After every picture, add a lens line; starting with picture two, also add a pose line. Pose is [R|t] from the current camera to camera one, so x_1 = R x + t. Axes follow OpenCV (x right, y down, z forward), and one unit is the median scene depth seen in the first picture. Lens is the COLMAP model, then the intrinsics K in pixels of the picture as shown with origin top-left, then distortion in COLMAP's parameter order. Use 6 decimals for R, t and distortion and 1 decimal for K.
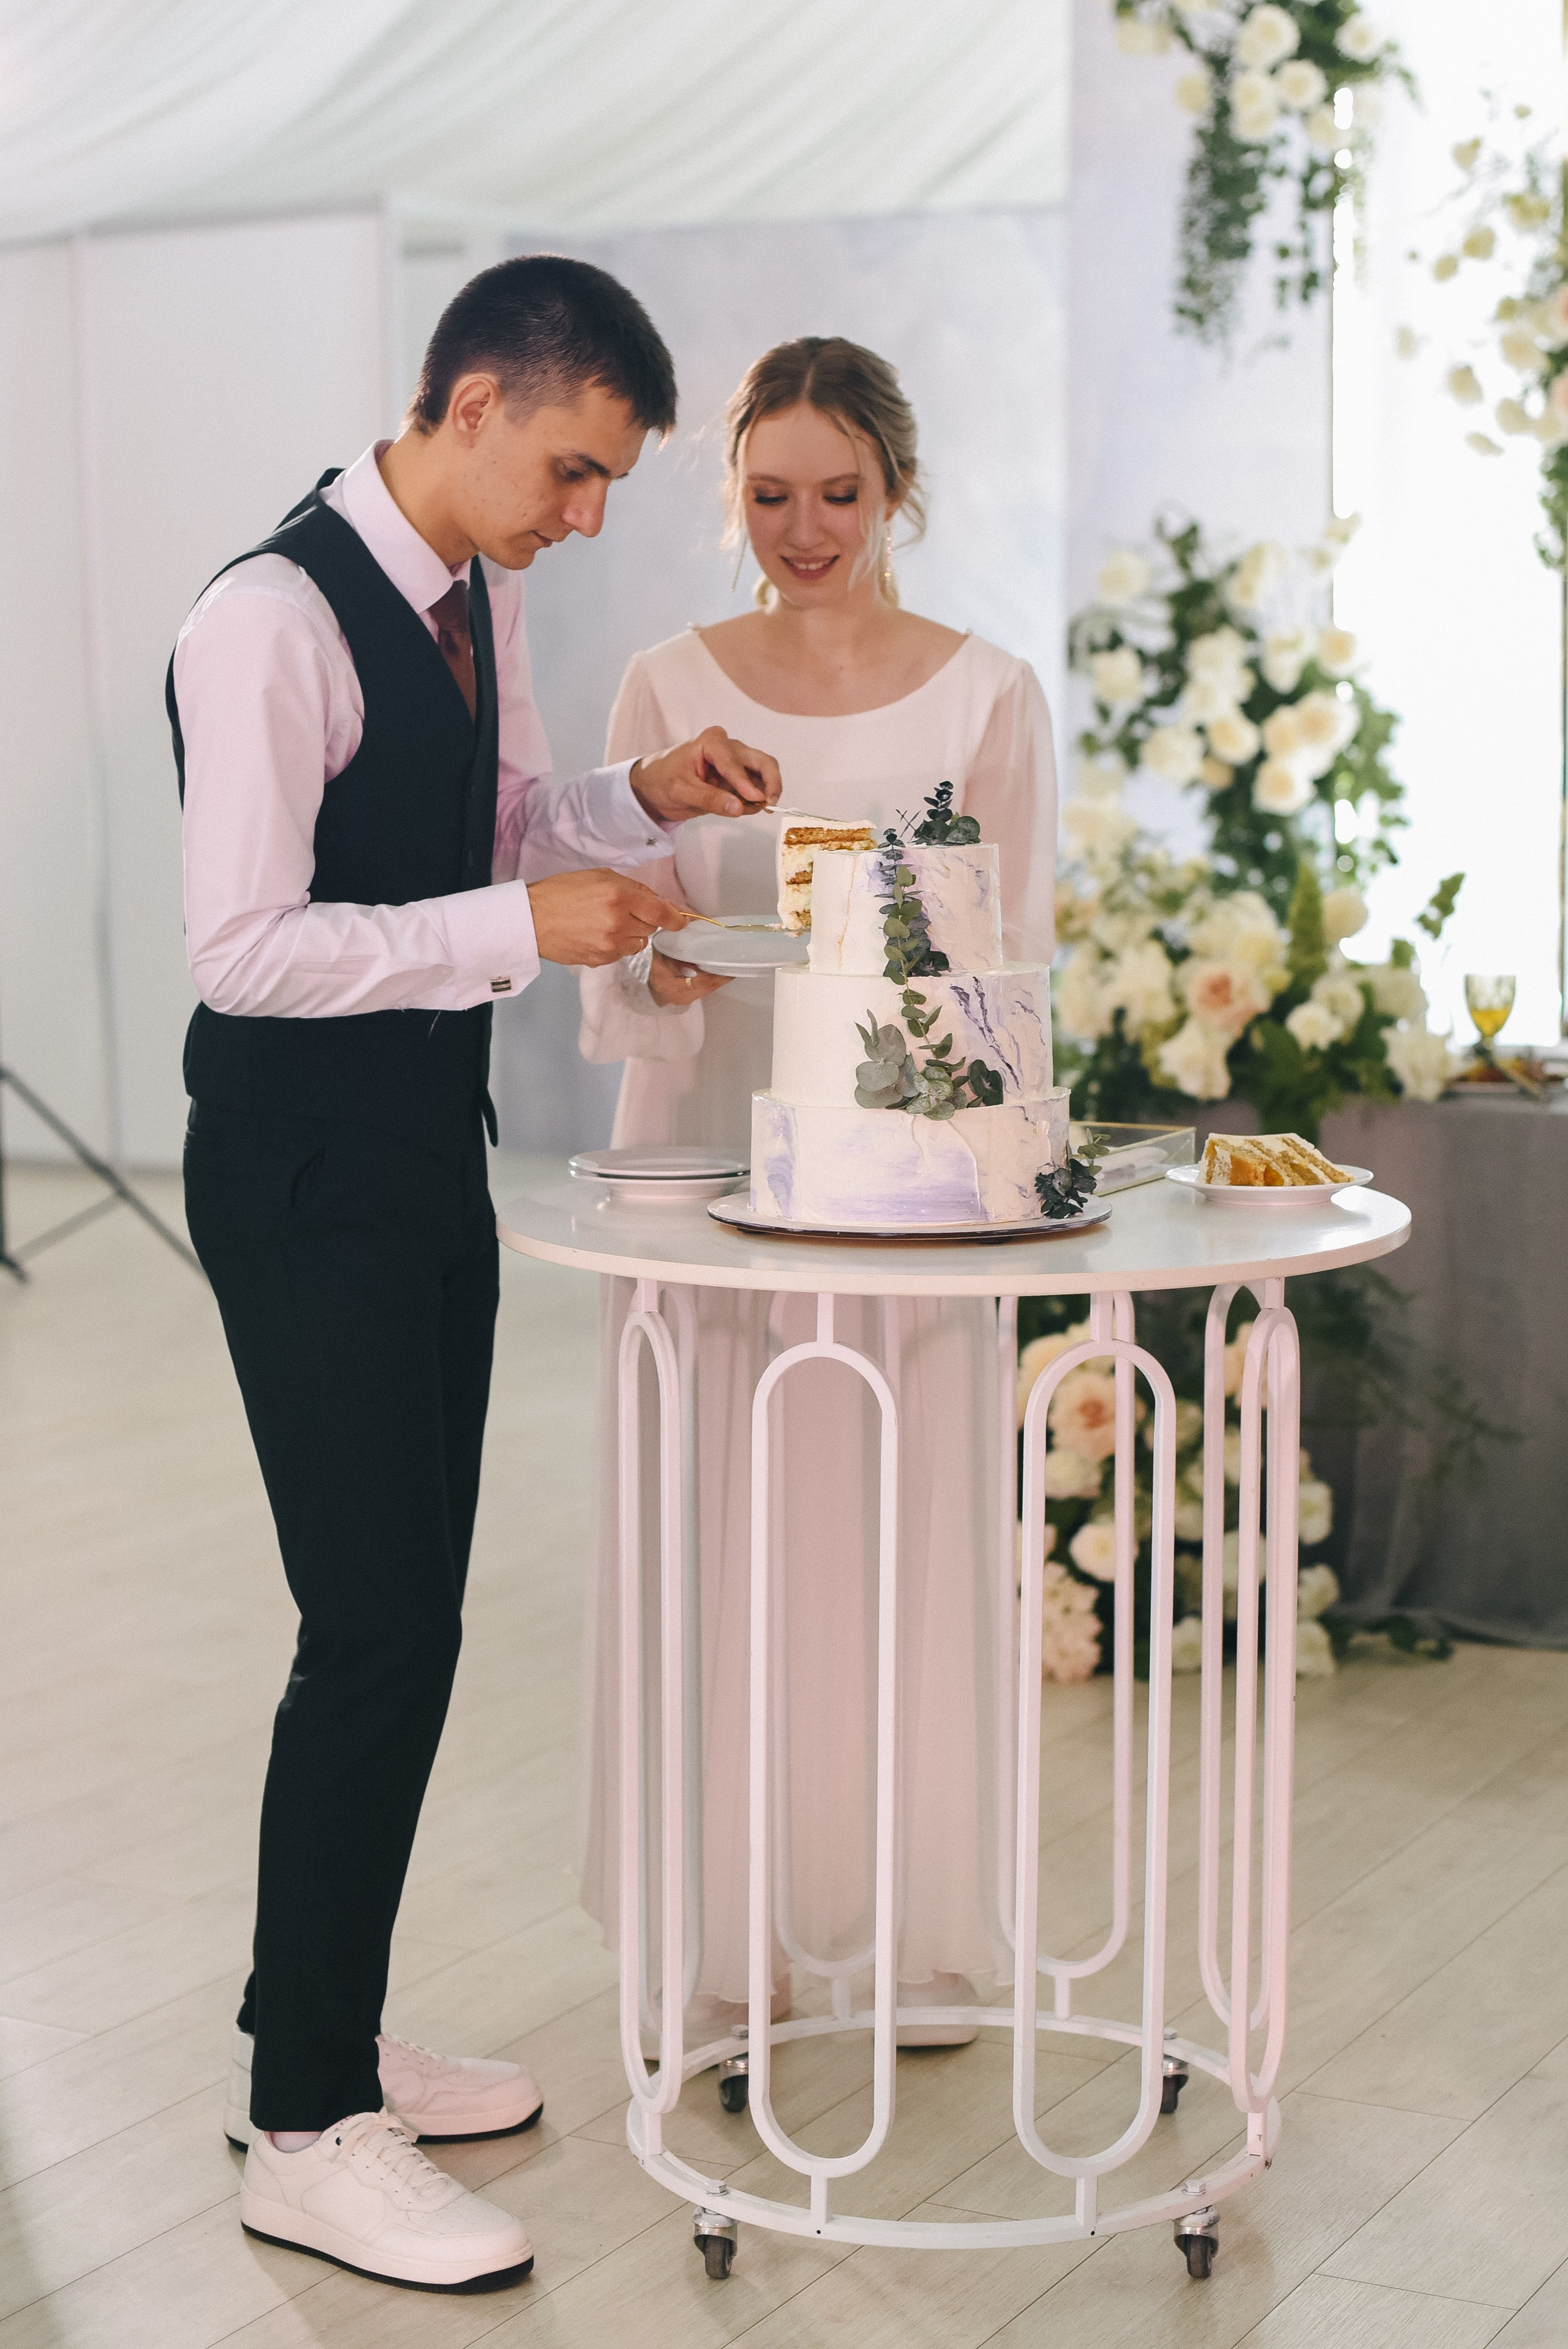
lens RADIAL K [[3764.5, 0, 840.0], [0, 3764.5, 1172.6], [0, 0, 1]] dist [-0.211605, -0.000111]
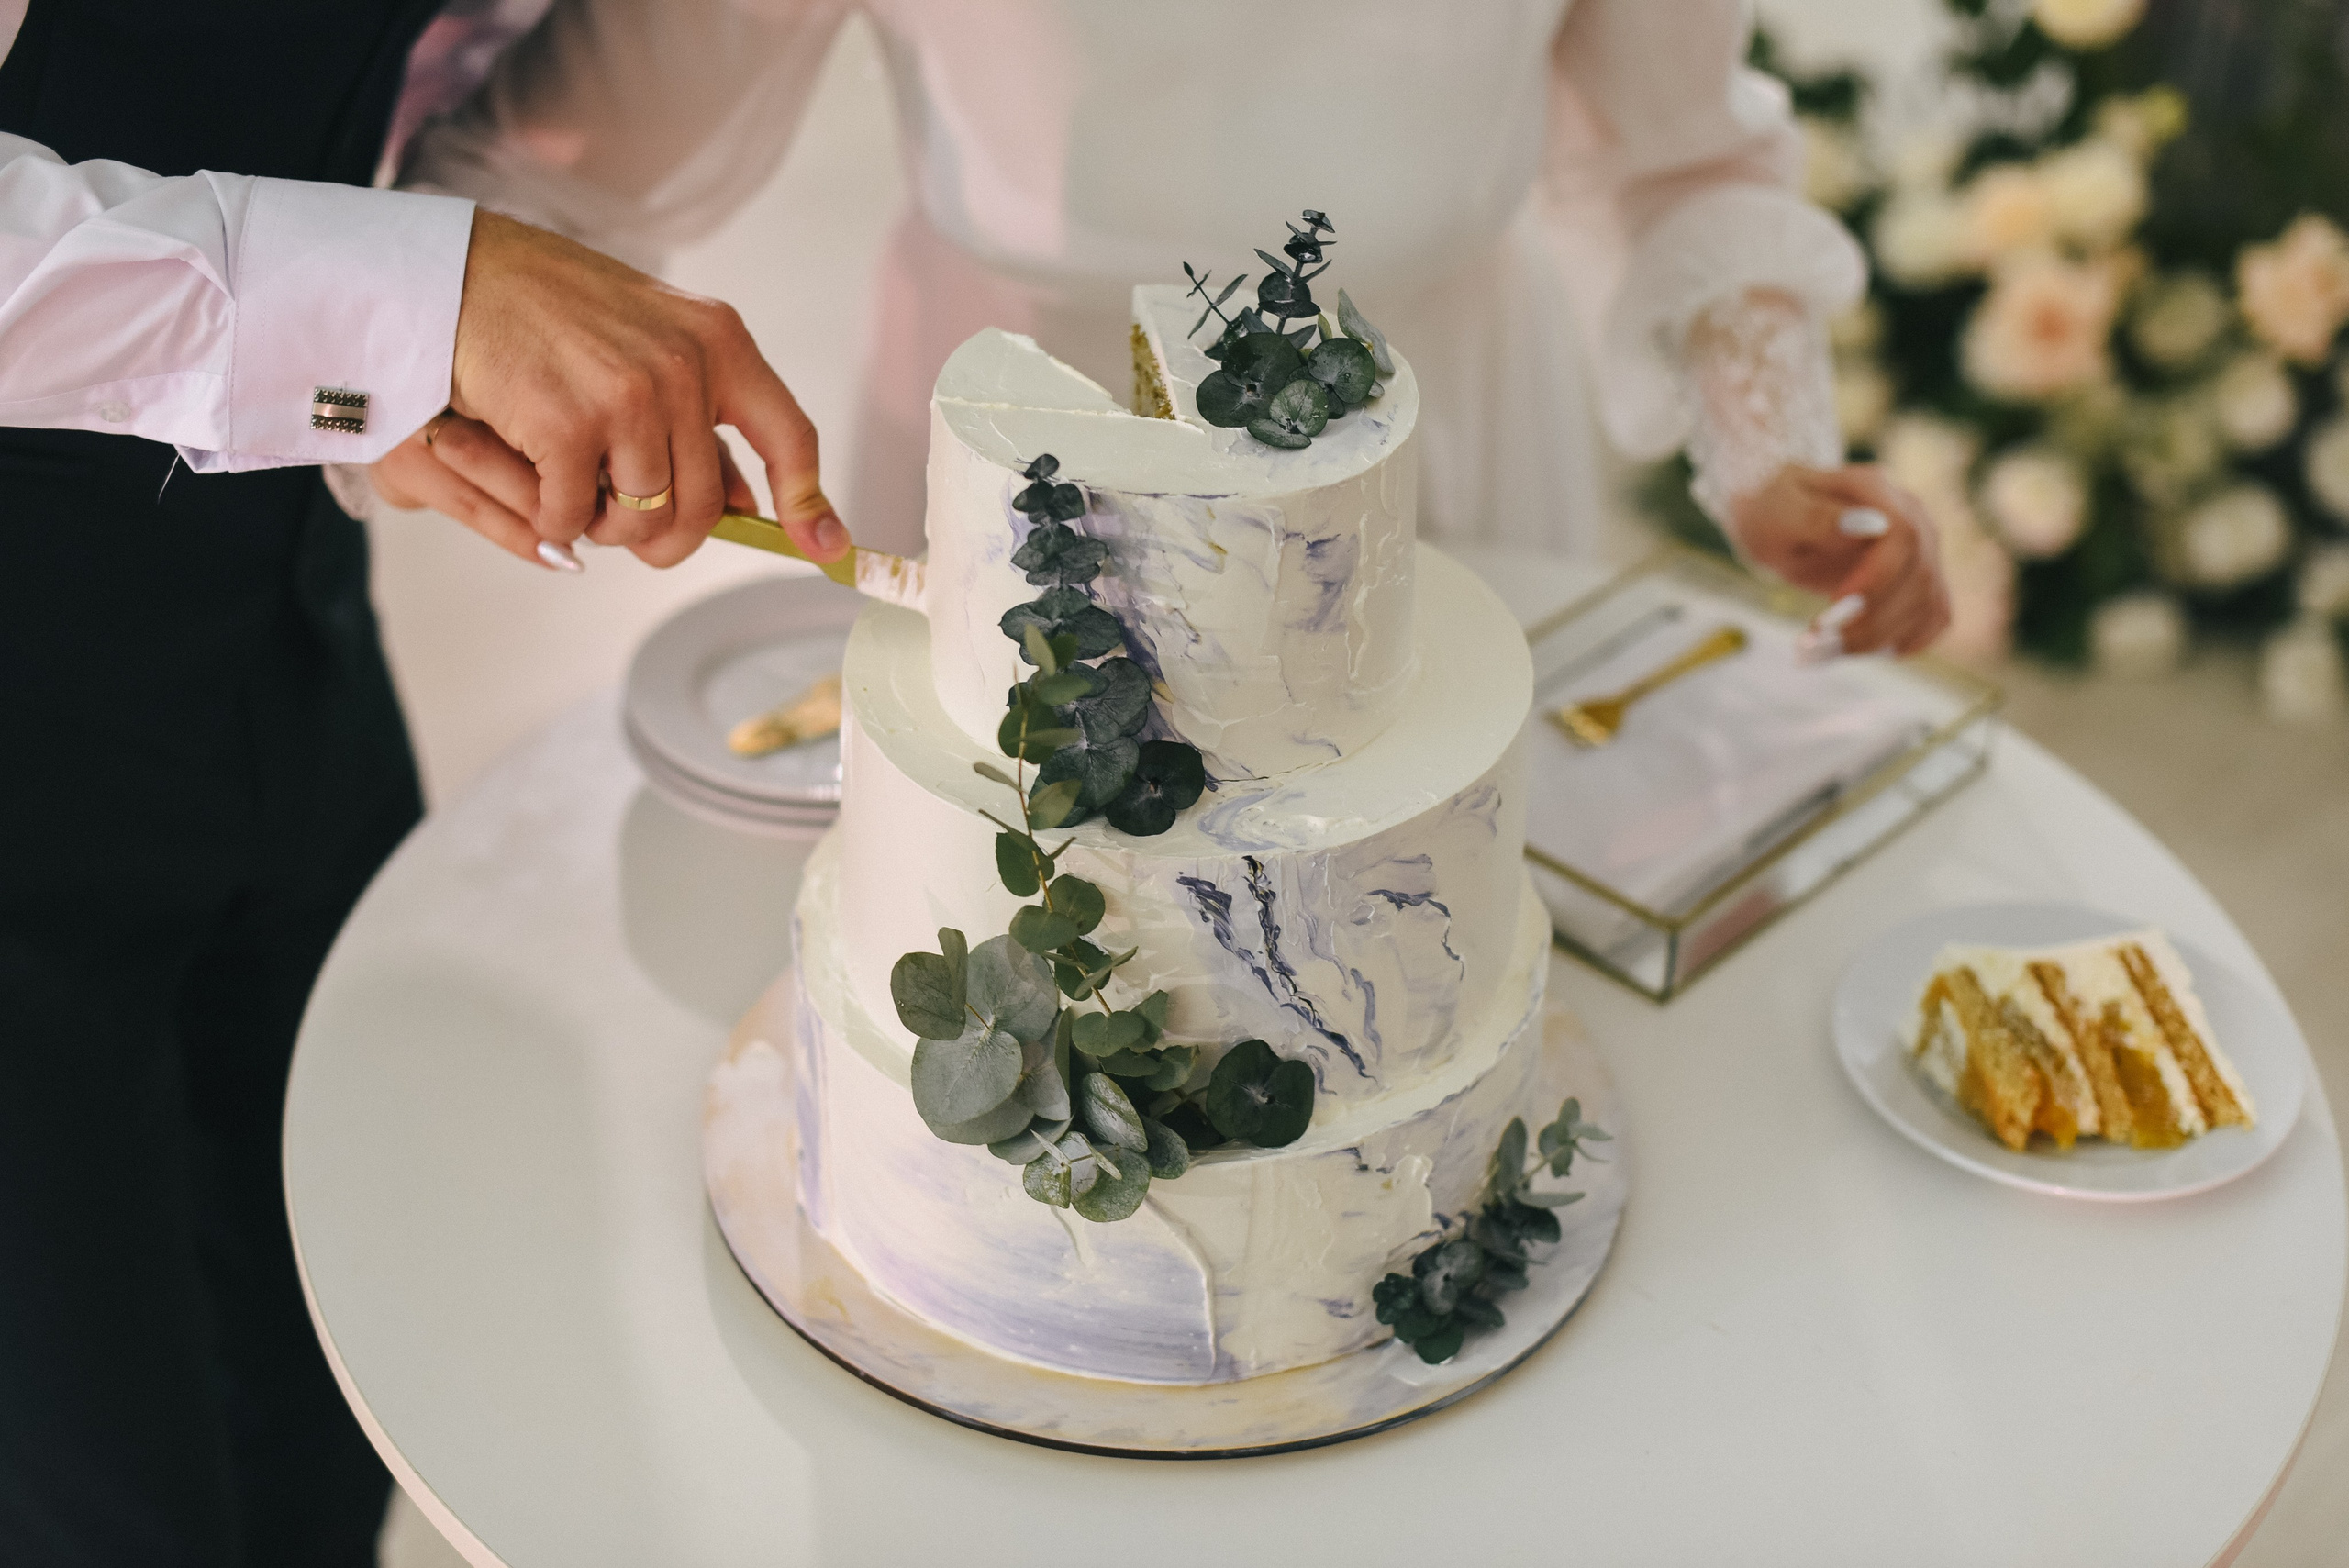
lens RADIAL K [[3396.2, 0, 1174.5], [0, 3396.2, 784.0], [0, 0, 1]] dist [-0.291548, -0.004226]
pose [[0.957883, 0.182200, -0.221952, 0.102545], [-0.062270, 0.886330, 0.458847, -0.213357], [0.280325, -0.425701, 0.860347, 0.706808]]
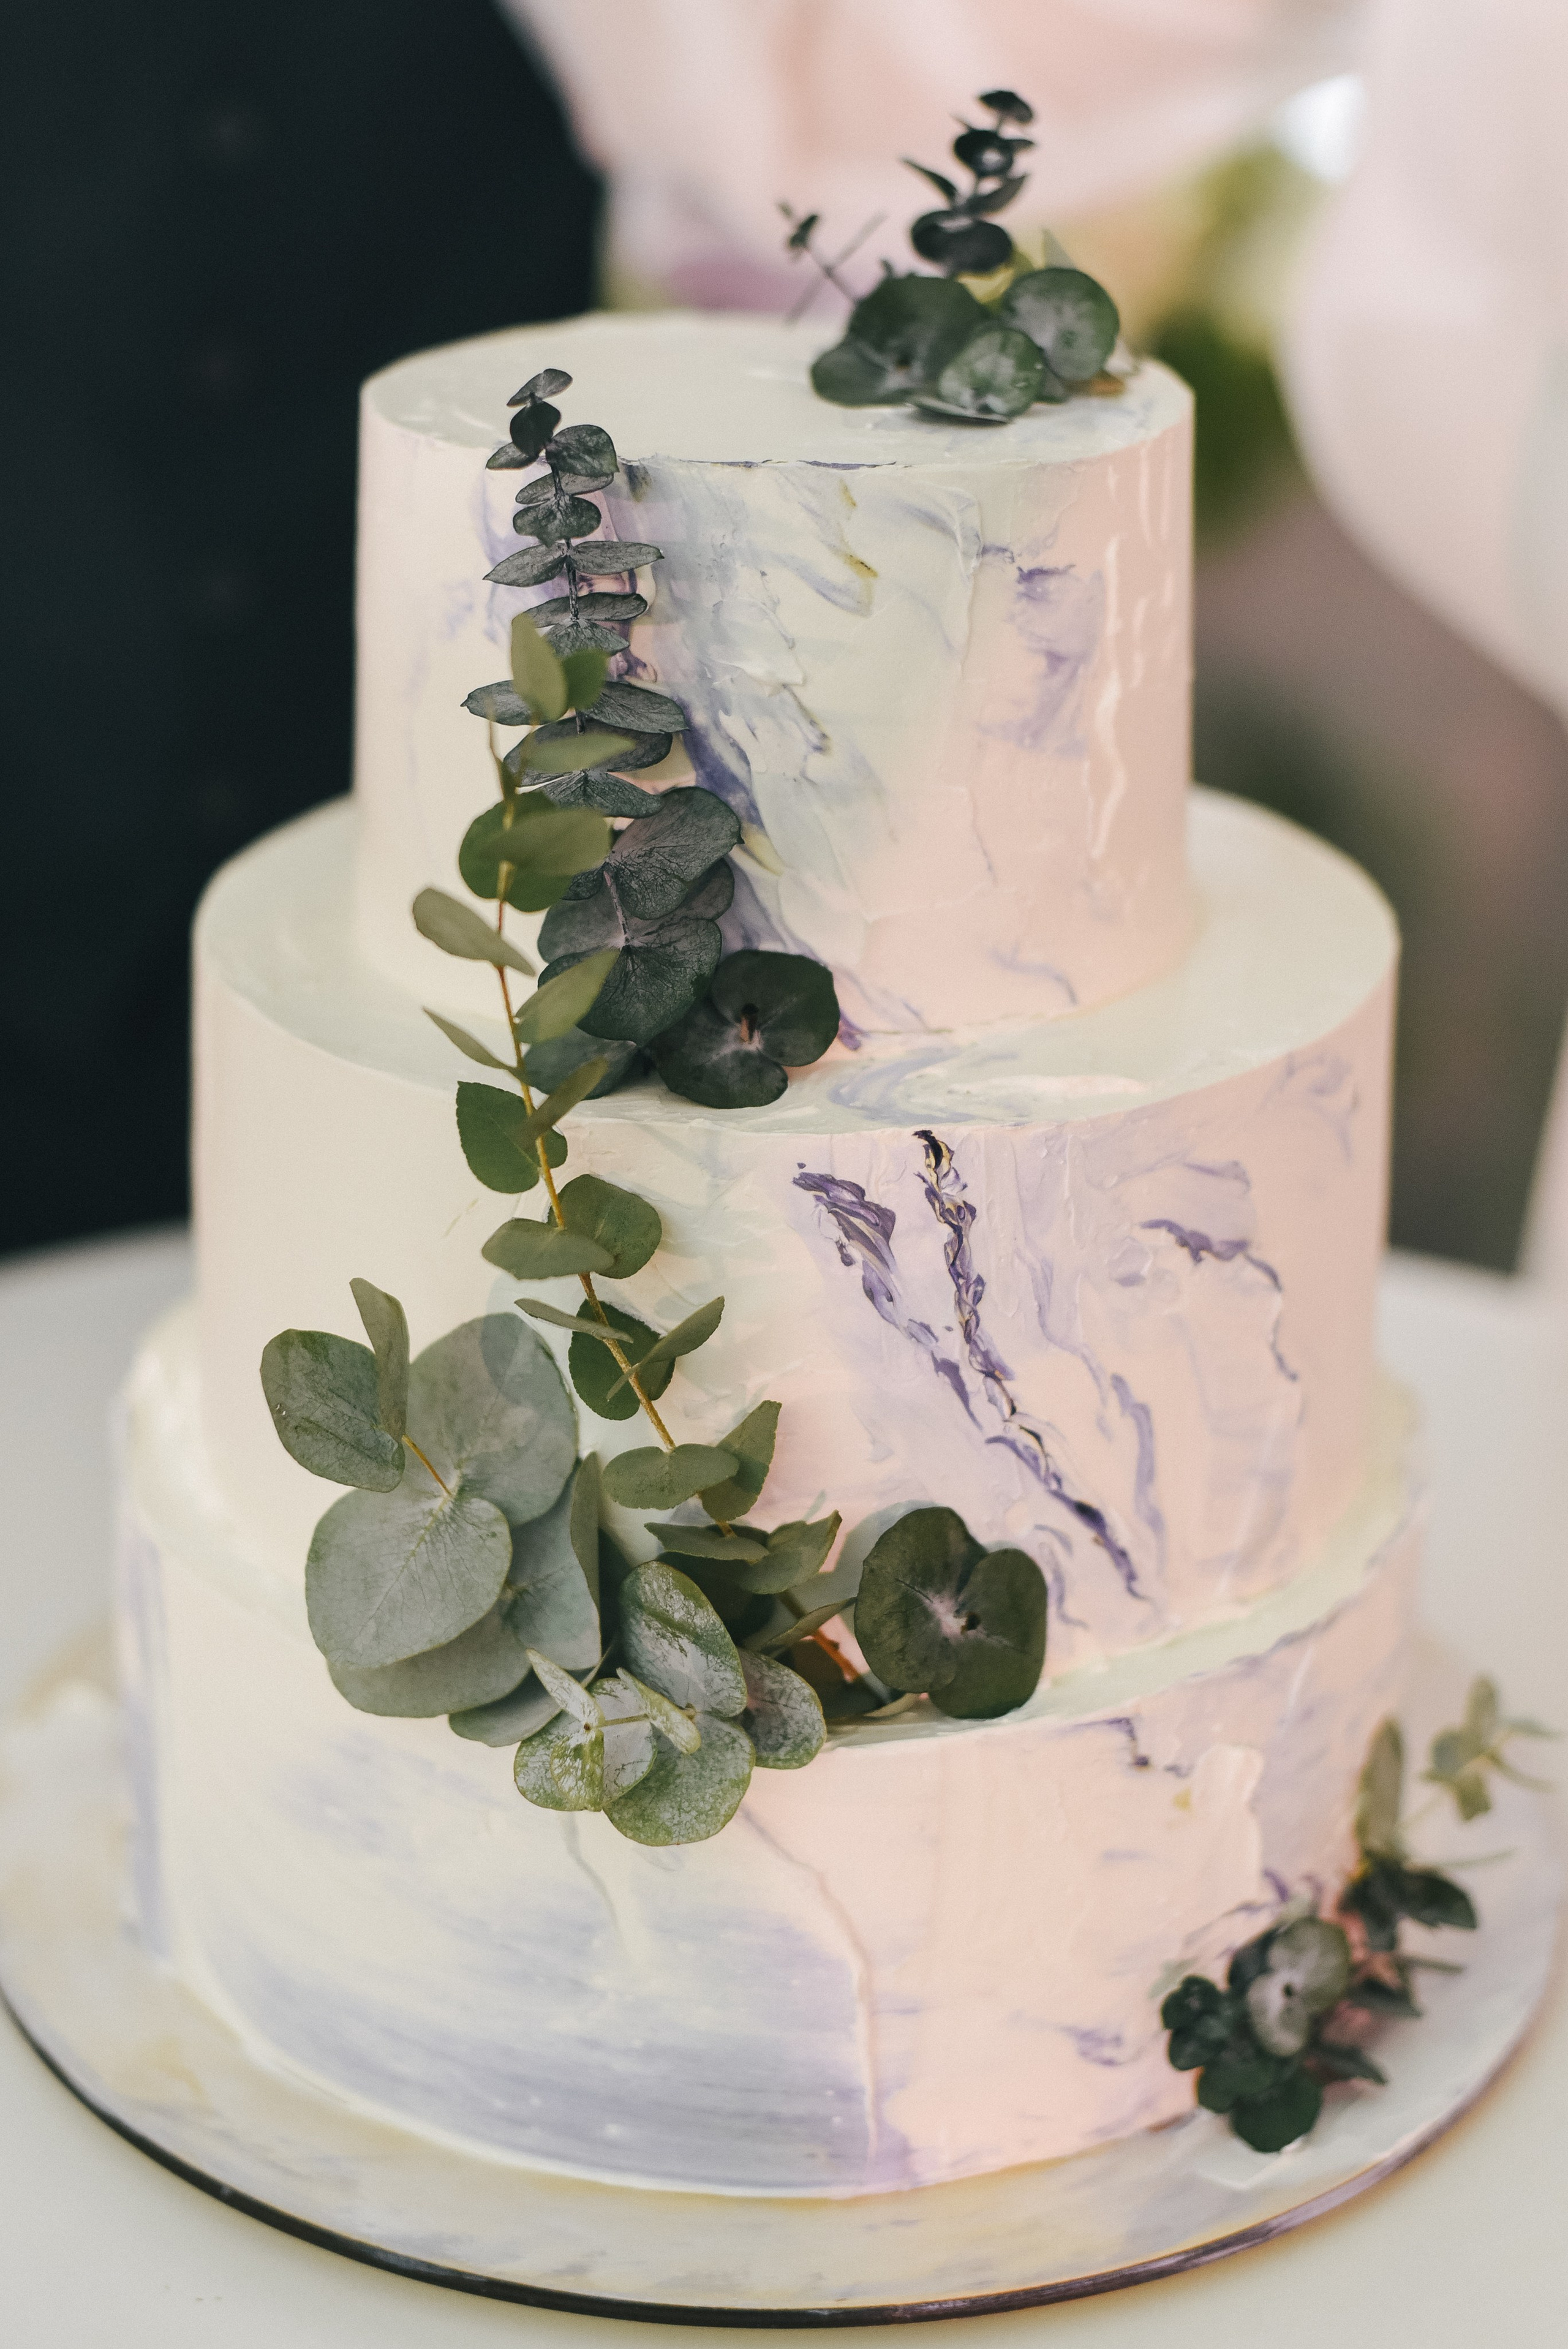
lens RADIAL K [[3764.5, 0, 840.0], [0, 3764.5, 1172.6], [0, 0, 1]] dist [-0.211605, -0.000111]
pose [[0.968261, 0.118844, -0.219881, 0.076280], [-0.056666, 0.961196, 0.269985, -0.104463], [0.243435, -0.248956, 0.937422, 0.804814]]
